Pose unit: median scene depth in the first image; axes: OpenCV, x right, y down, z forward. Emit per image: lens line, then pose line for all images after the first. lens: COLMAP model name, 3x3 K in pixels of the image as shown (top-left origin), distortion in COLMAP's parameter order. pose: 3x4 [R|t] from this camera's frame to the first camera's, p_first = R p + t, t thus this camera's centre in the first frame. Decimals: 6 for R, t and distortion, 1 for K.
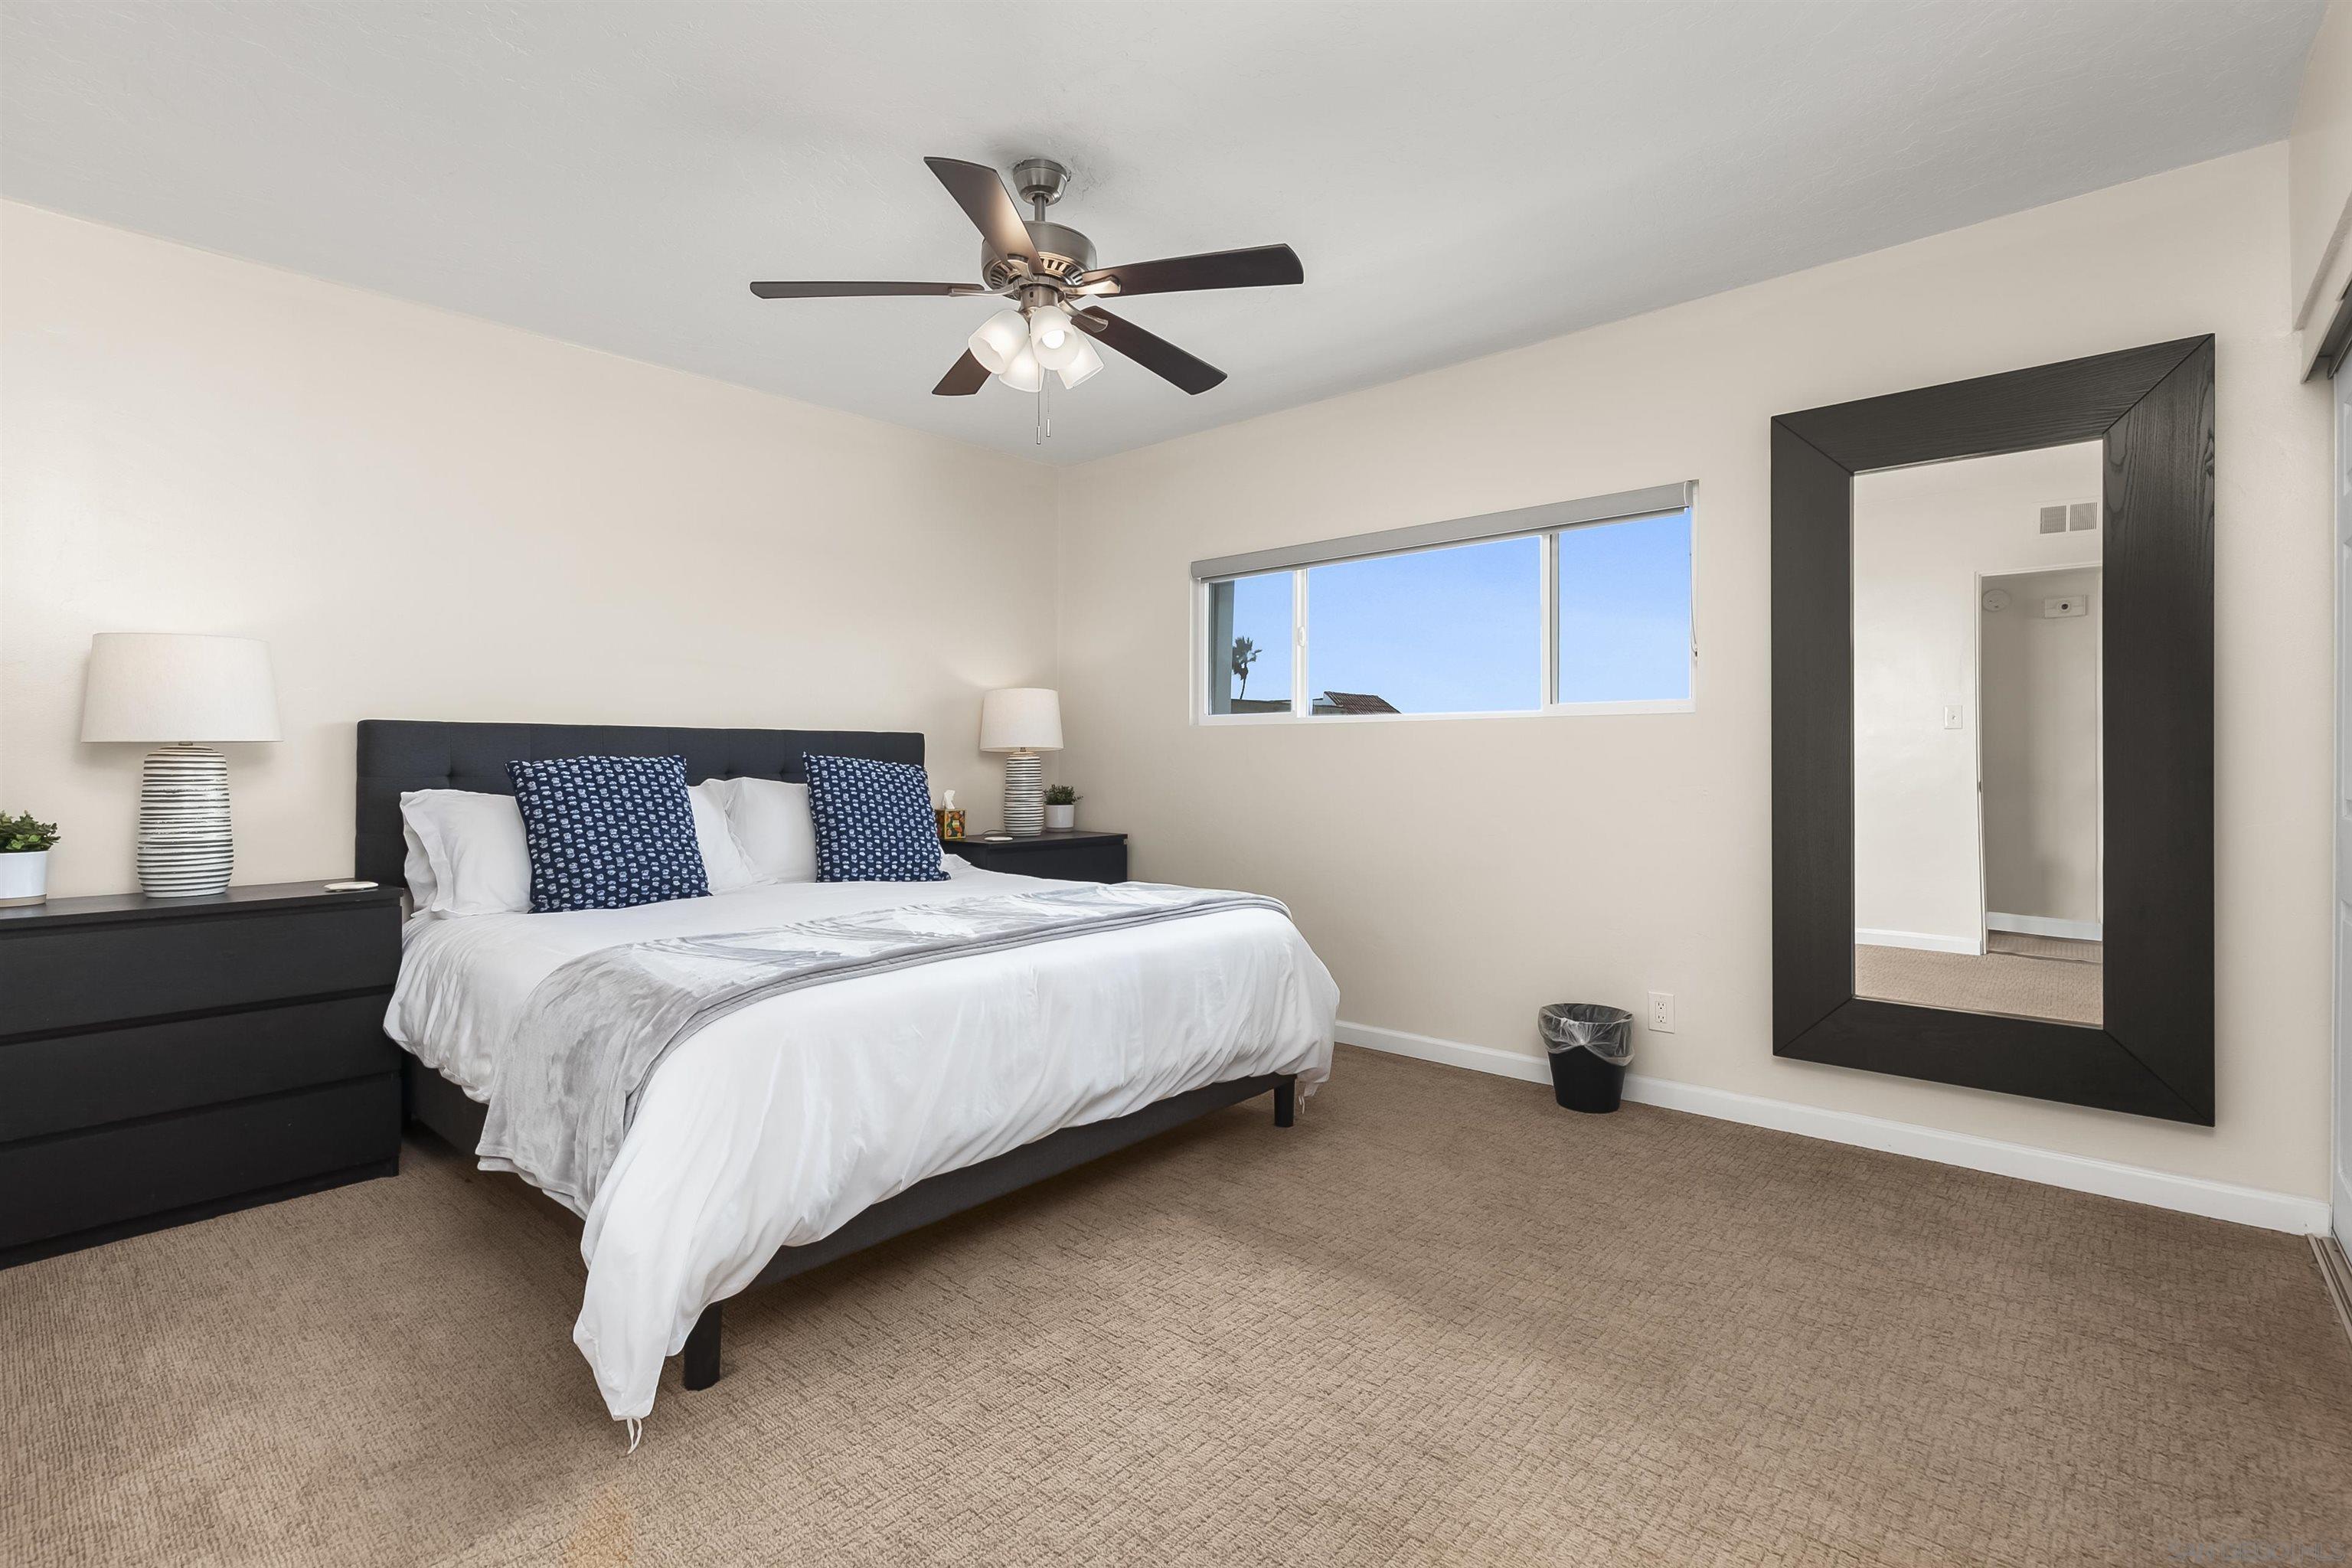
lens RADIAL K [[1063.4, 0, 1181.5], [0, 1063.4, 770.9], [0, 0, 1]] dist [0.009882, -0.003192]
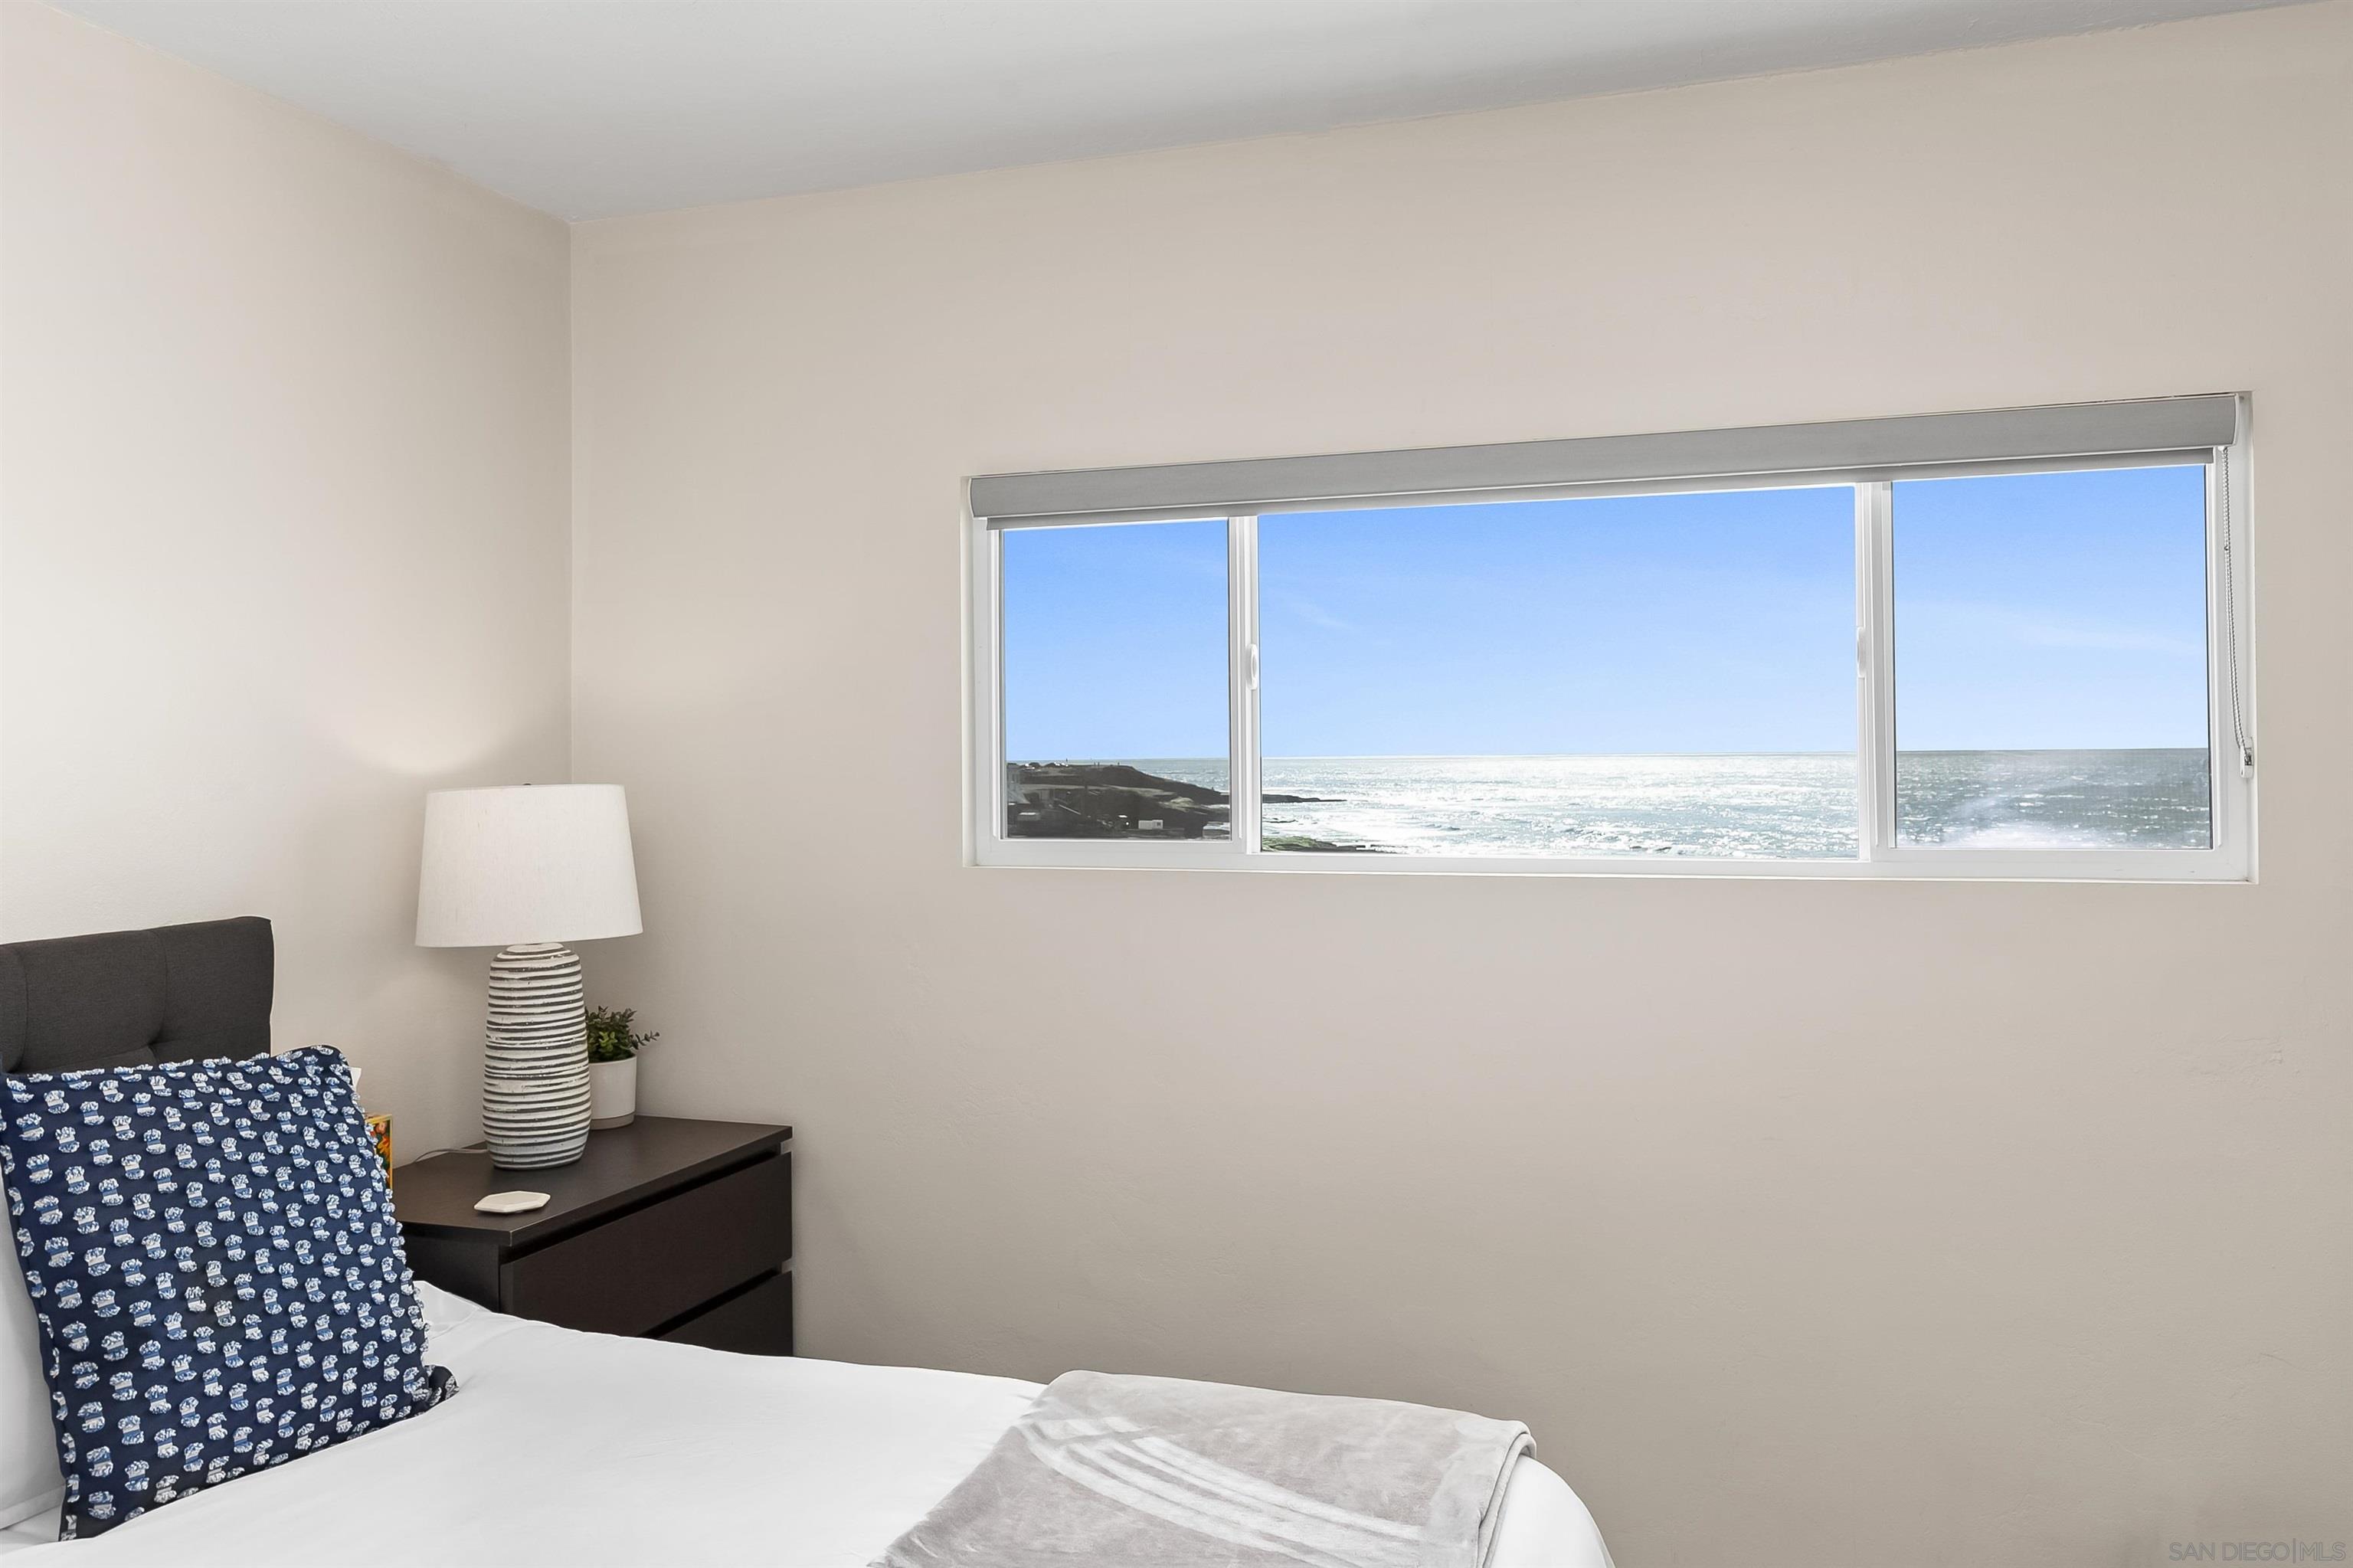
lens RADIAL K [[1790.6, 0, 1174.3], [0, 1790.6, 781.6], [0, 0, 1]] dist [-0.008314, -0.004121]
pose [[0.922682, -0.010827, 0.385411, -0.236802], [0.012670, 0.999917, -0.002244, -0.092940], [-0.385354, 0.006953, 0.922742, 0.406414]]
